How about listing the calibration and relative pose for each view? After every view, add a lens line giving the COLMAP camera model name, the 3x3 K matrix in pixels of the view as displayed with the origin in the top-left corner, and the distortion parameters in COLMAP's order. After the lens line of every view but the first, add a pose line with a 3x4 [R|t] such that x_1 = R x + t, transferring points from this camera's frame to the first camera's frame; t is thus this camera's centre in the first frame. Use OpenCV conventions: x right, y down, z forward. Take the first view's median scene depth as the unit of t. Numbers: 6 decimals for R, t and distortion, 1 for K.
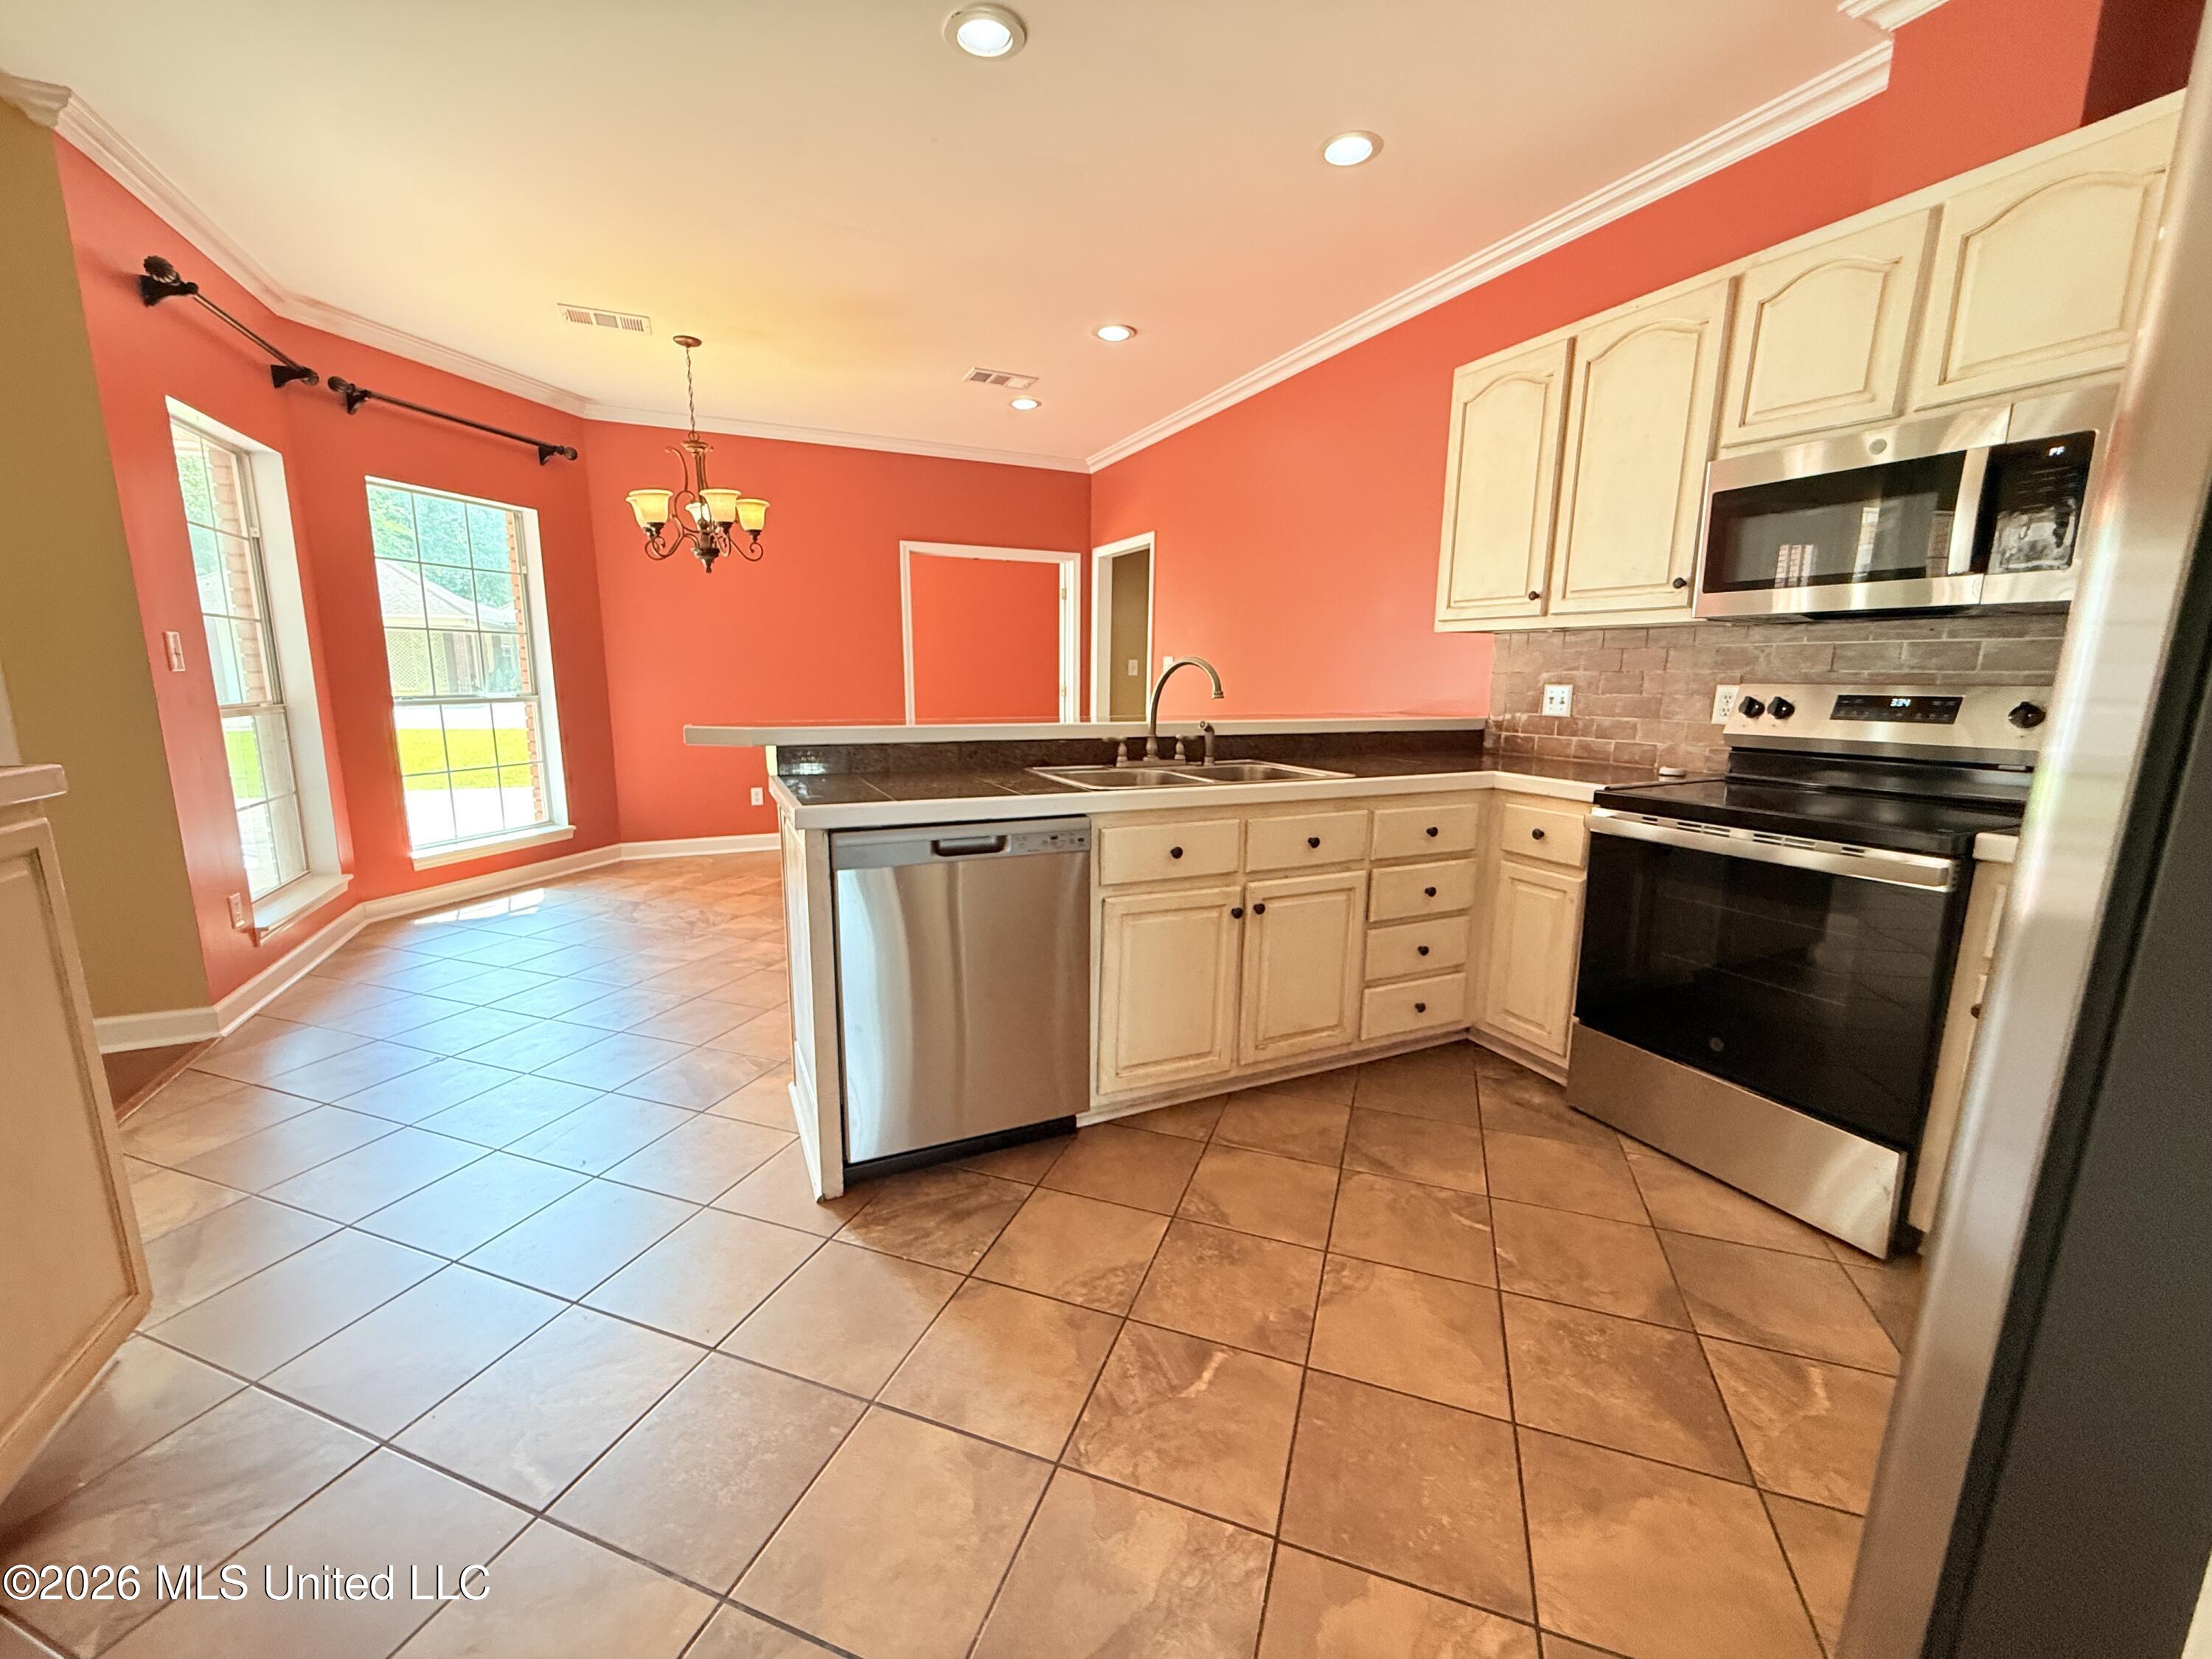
lens RADIAL K [[881.9, 0, 1103.3], [0, 881.9, 830.1], [0, 0, 1]] dist [-0.001638, 0.000089]
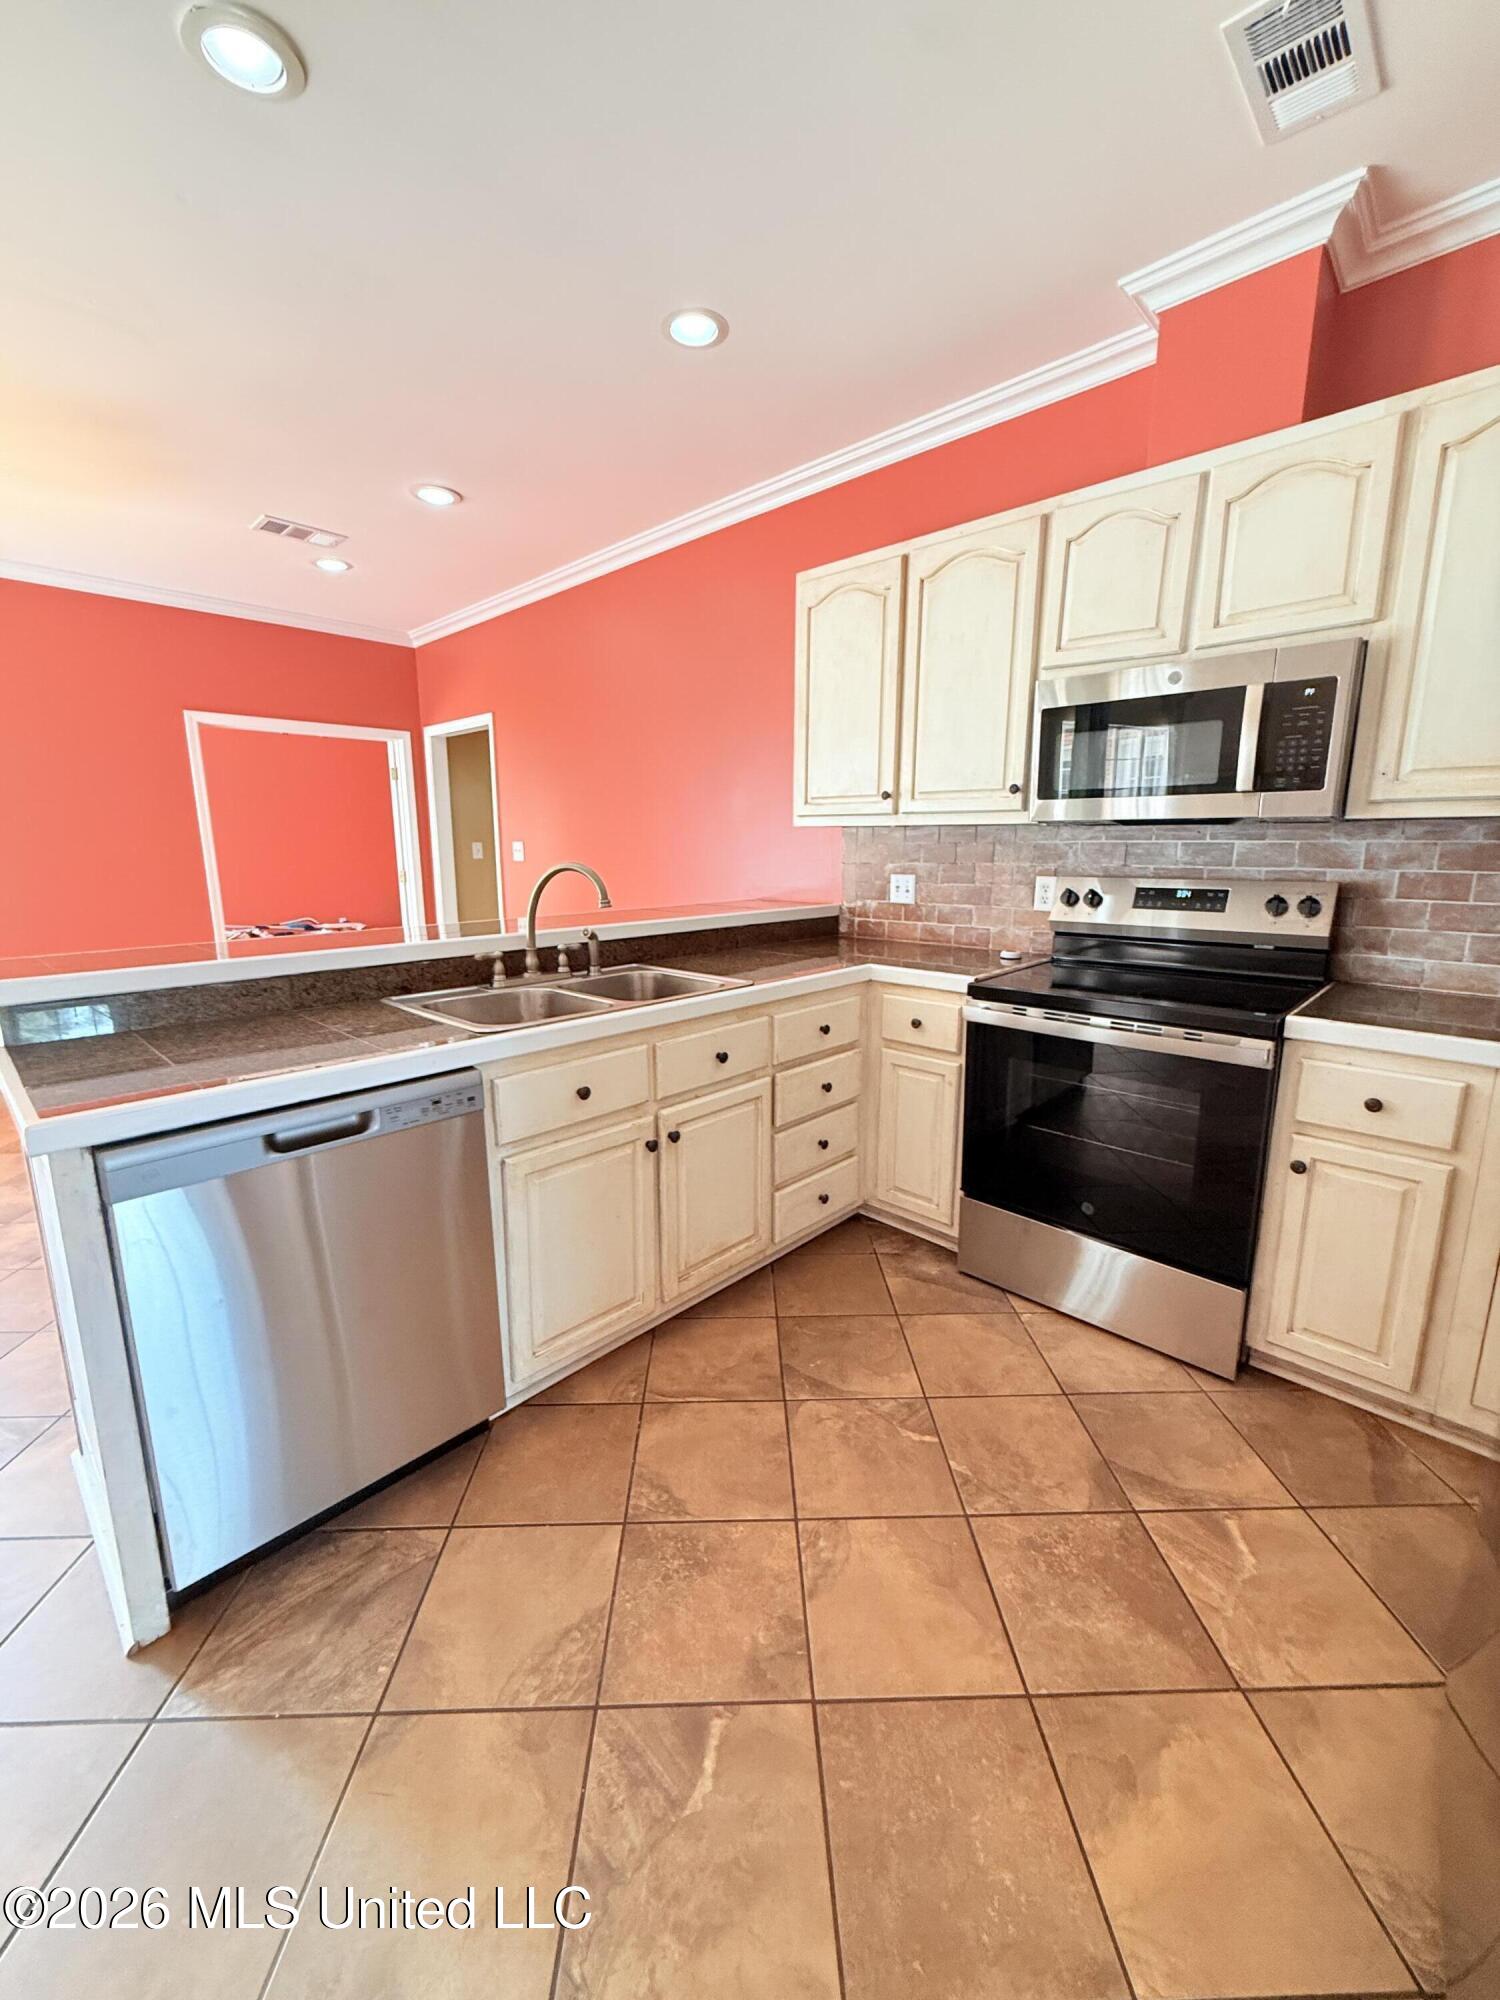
lens RADIAL K [[797.4, 0, 751.6], [0, 797.4, 997.5], [0, 0, 1]] dist [-0.001638, 0.000089]
pose [[0.930928, -0.081533, 0.355984, -0.036822], [0.075423, 0.996669, 0.031035, -0.083571], [-0.357329, -0.002042, 0.933976, 0.201098]]
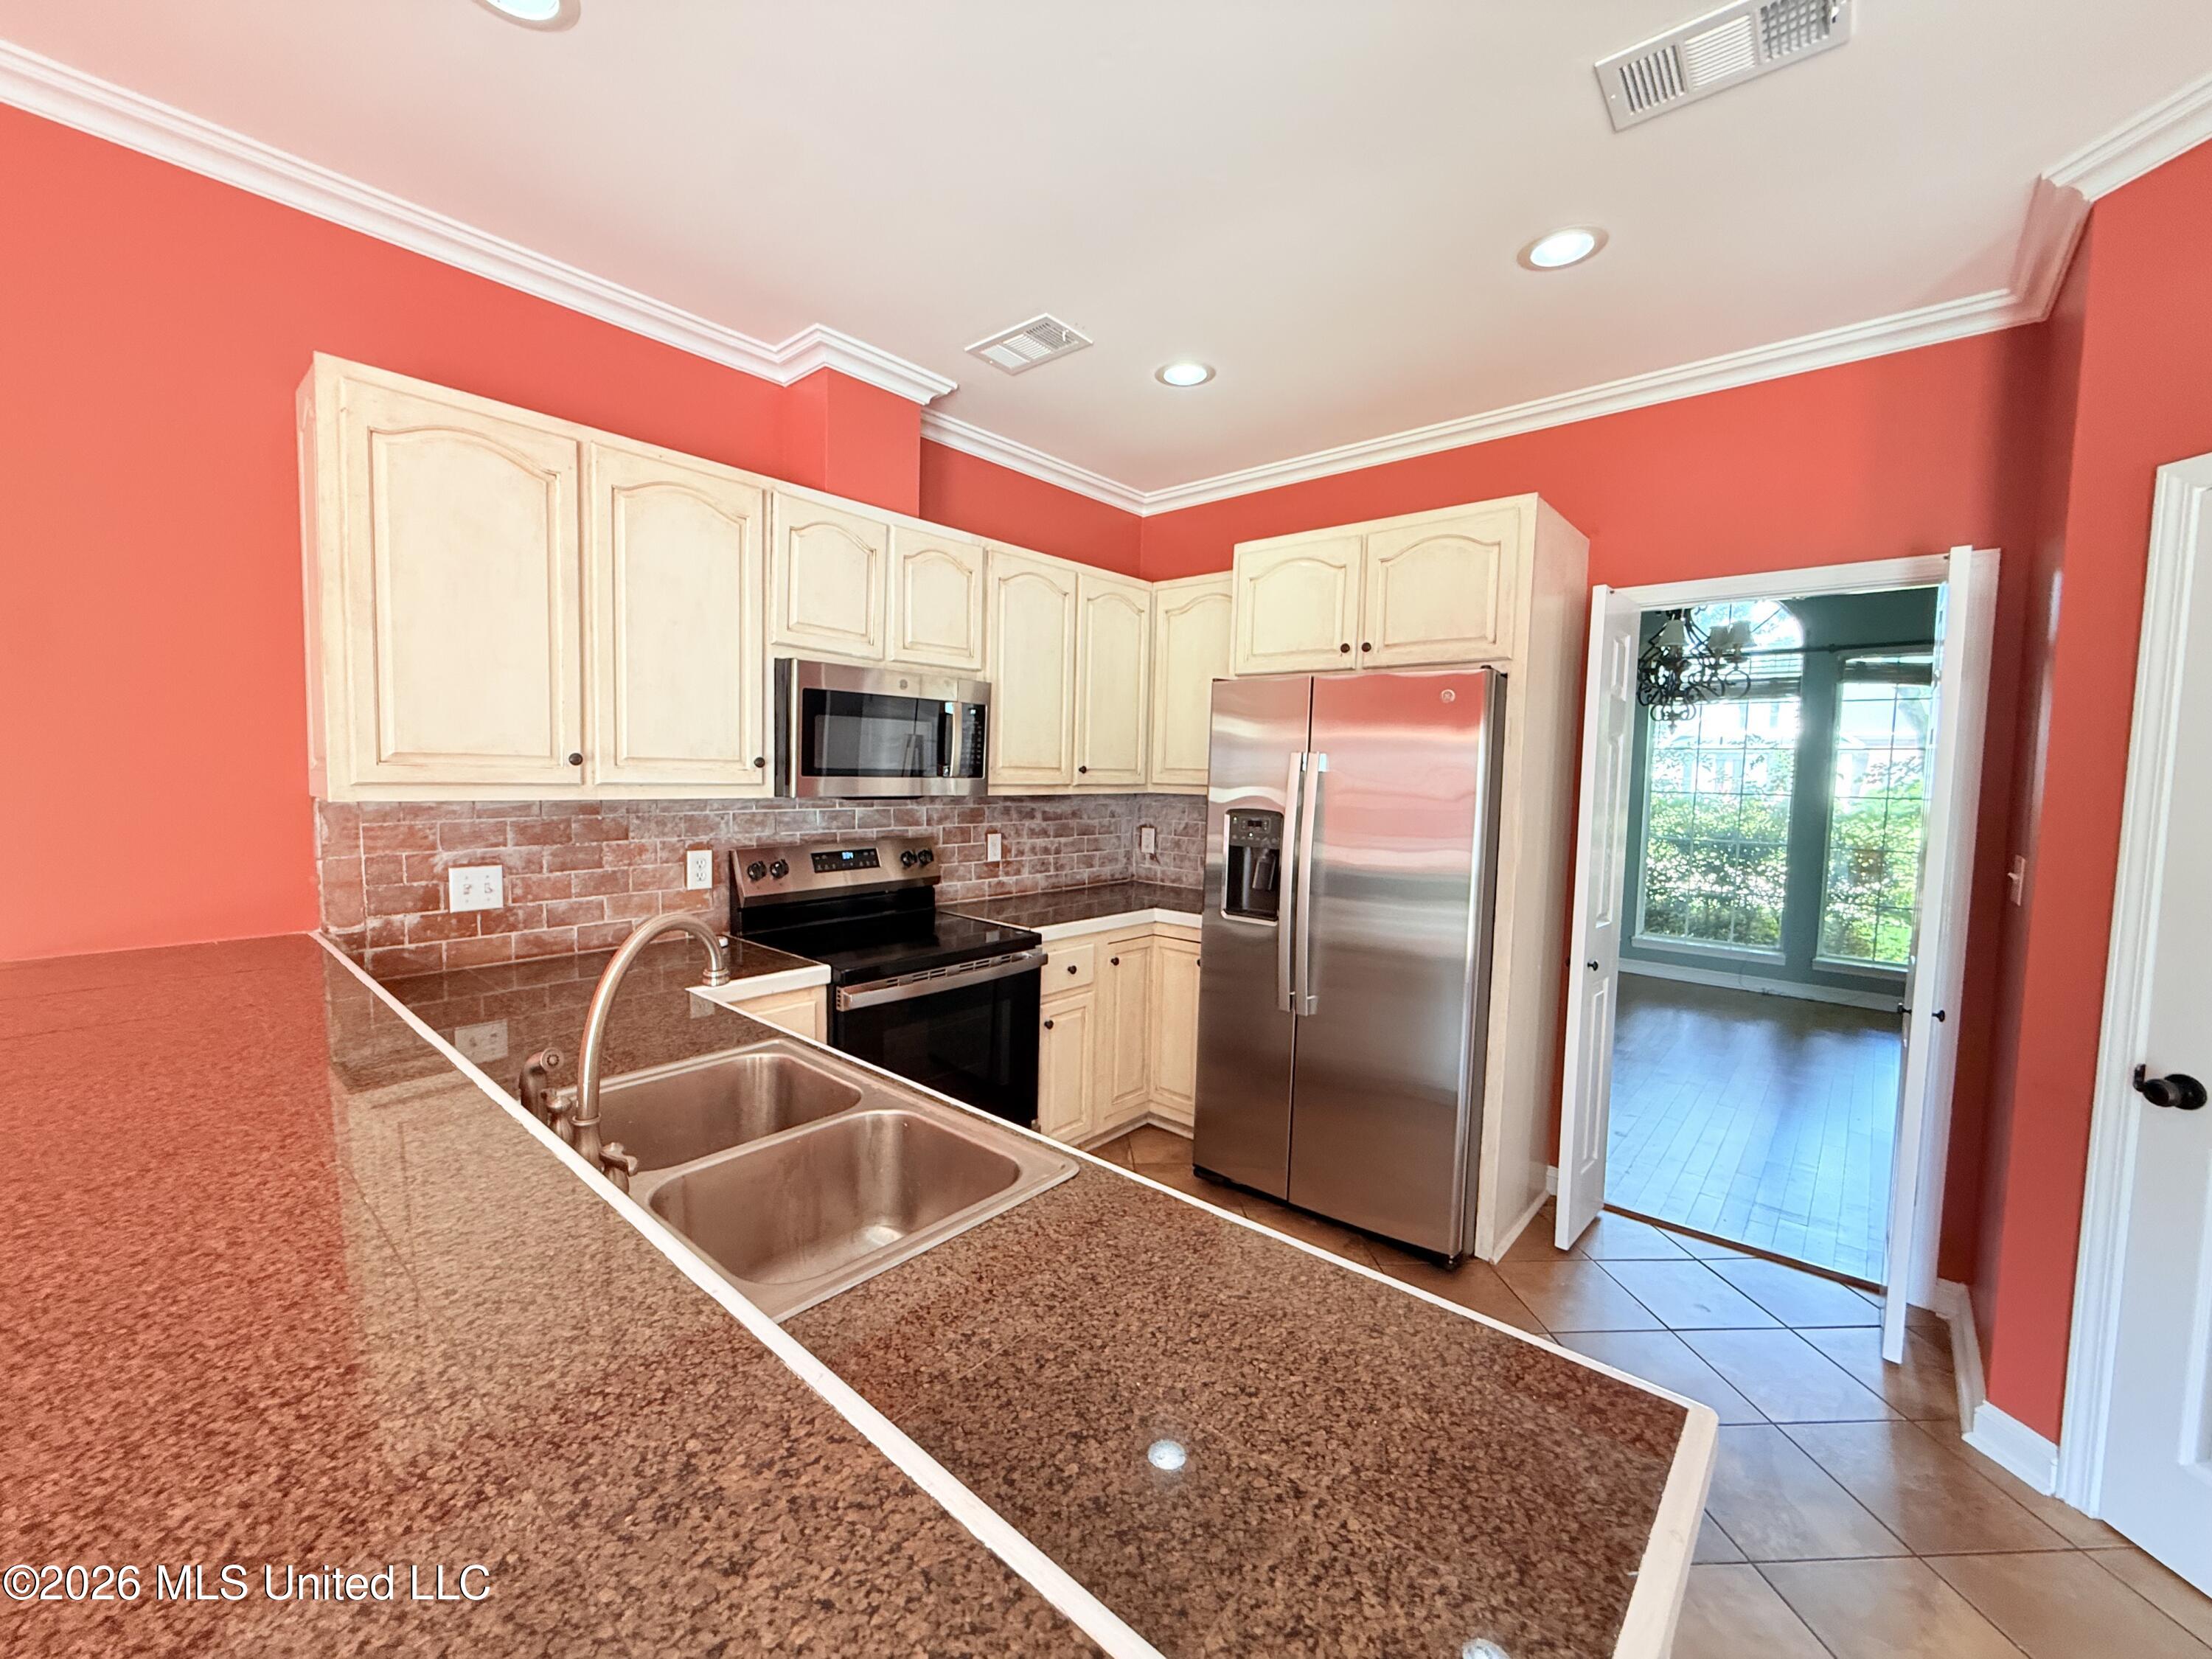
lens RADIAL K [[881.9, 0, 1105.4], [0, 881.9, 836.5], [0, 0, 1]] dist [-0.001638, 0.000089]
pose [[-0.412496, -0.093476, 0.906151, -0.507667], [0.132623, 0.977961, 0.161256, -0.345335], [-0.901254, 0.186693, -0.391008, 1.180741]]
